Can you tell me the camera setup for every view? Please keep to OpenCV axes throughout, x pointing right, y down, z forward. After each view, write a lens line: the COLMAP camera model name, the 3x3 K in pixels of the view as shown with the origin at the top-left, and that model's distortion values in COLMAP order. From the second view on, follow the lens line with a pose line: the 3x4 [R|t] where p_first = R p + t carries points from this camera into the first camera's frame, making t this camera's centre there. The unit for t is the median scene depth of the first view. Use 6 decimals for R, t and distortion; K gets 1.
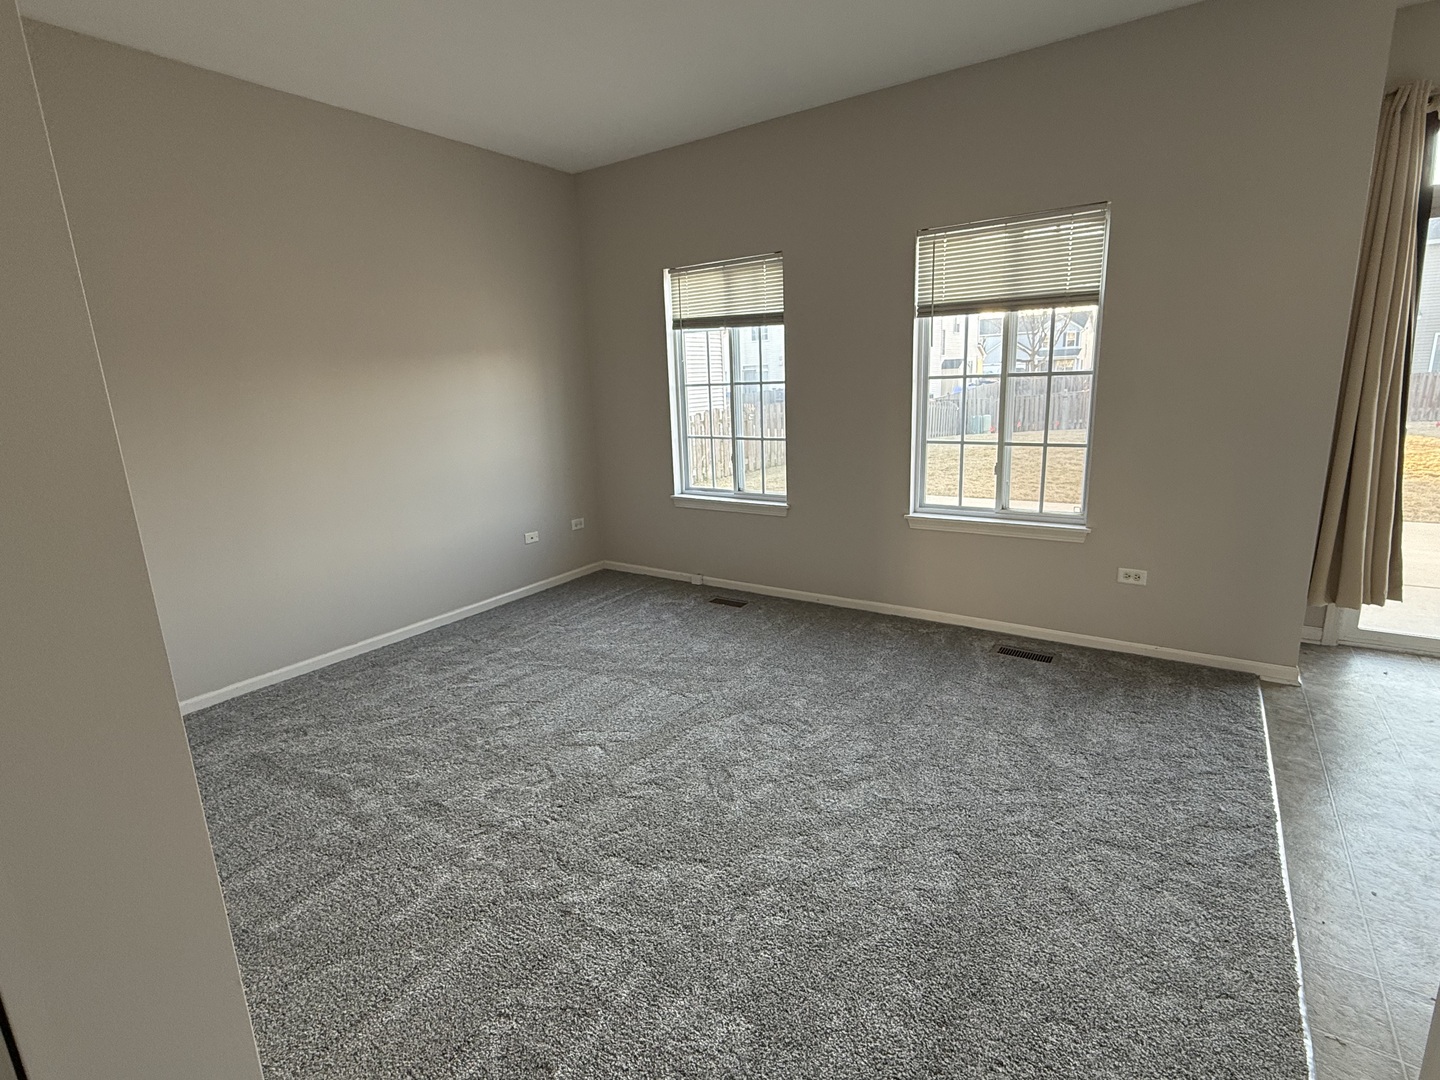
lens RADIAL K [[702.3, 0, 712.4], [0, 702.3, 535.3], [0, 0, 1]] dist [-0.009225, 0.000184]
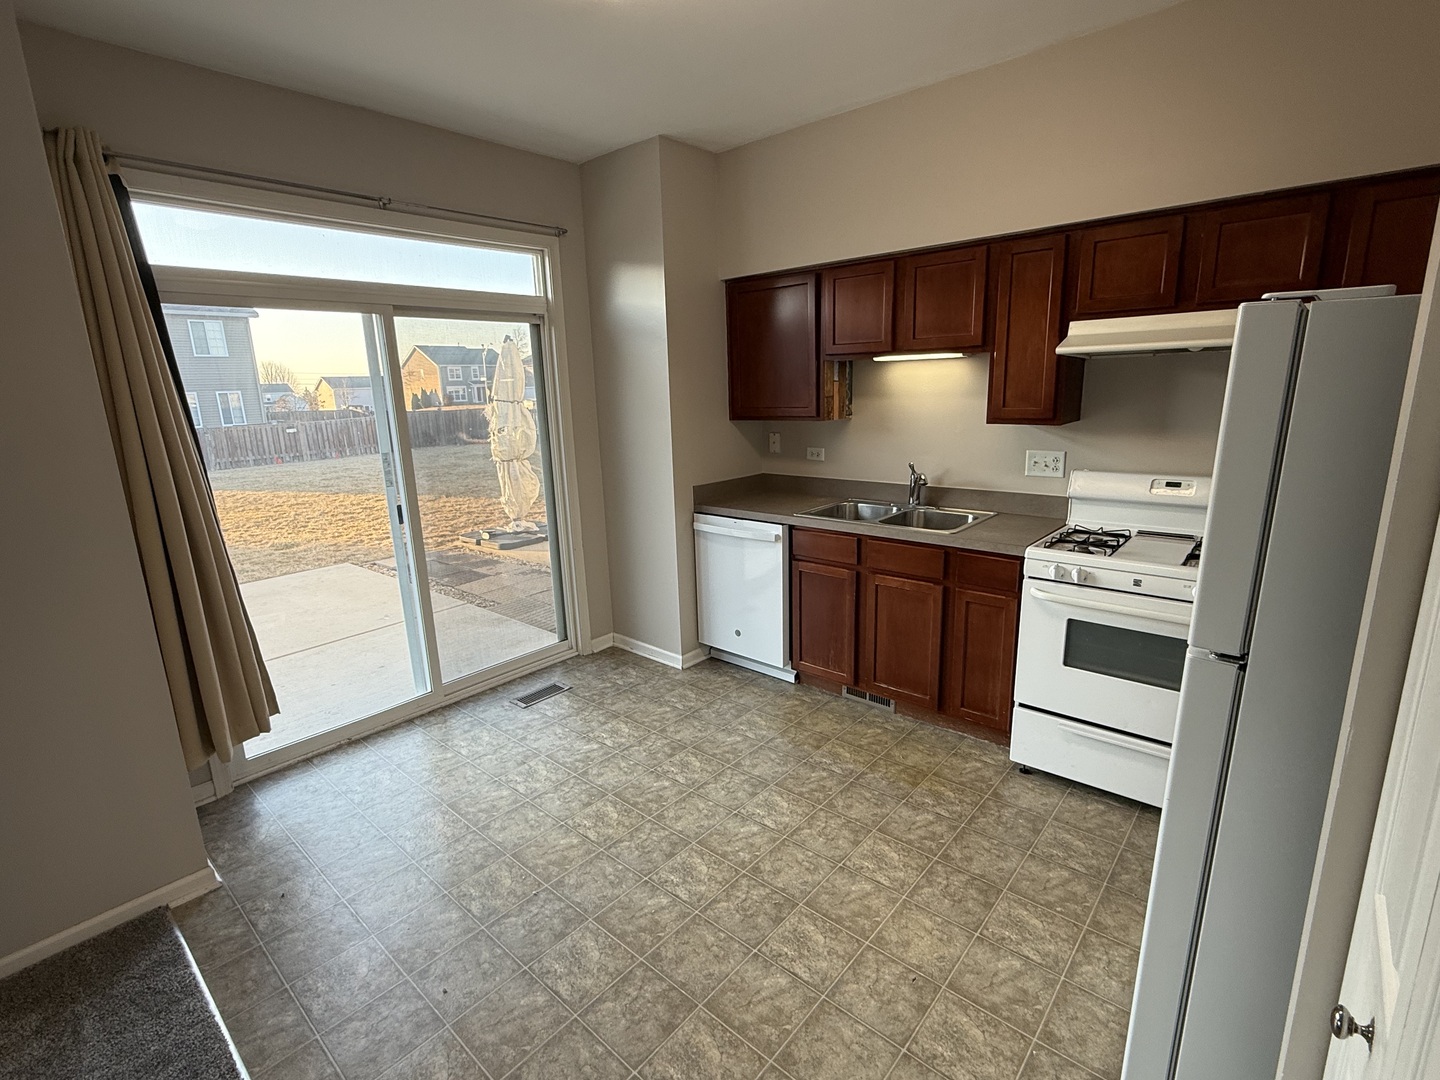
lens RADIAL K [[678.7, 0, 709.2], [0, 678.7, 539.3], [0, 0, 1]] dist [0.000082, -0.000760]
pose [[0.123898, -0.181917, 0.975477, 0.231218], [0.250826, 0.956869, 0.146589, -0.119598], [-0.960071, 0.226513, 0.164184, 0.254646]]
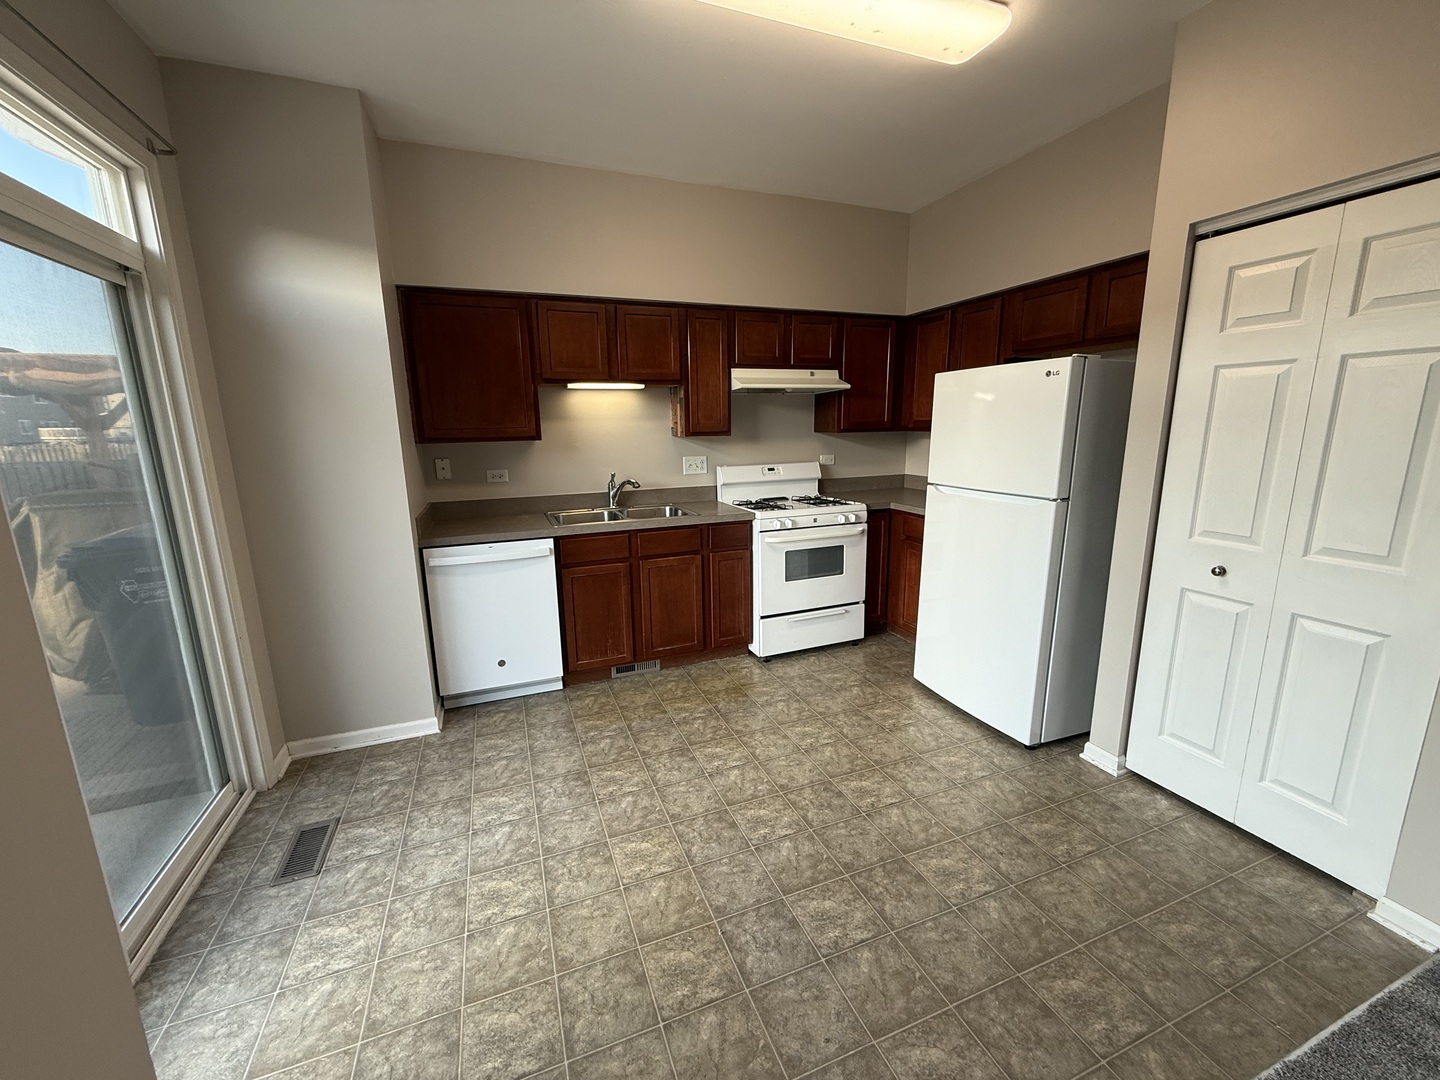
lens RADIAL K [[575.8, 0, 713.1], [0, 575.8, 539.7], [0, 0, 1]] dist [0.002392, -0.001322]
pose [[-0.827751, -0.053375, 0.558552, 0.490076], [0.178789, 0.918487, 0.352727, -0.215008], [-0.531849, 0.391833, -0.750735, 0.764528]]
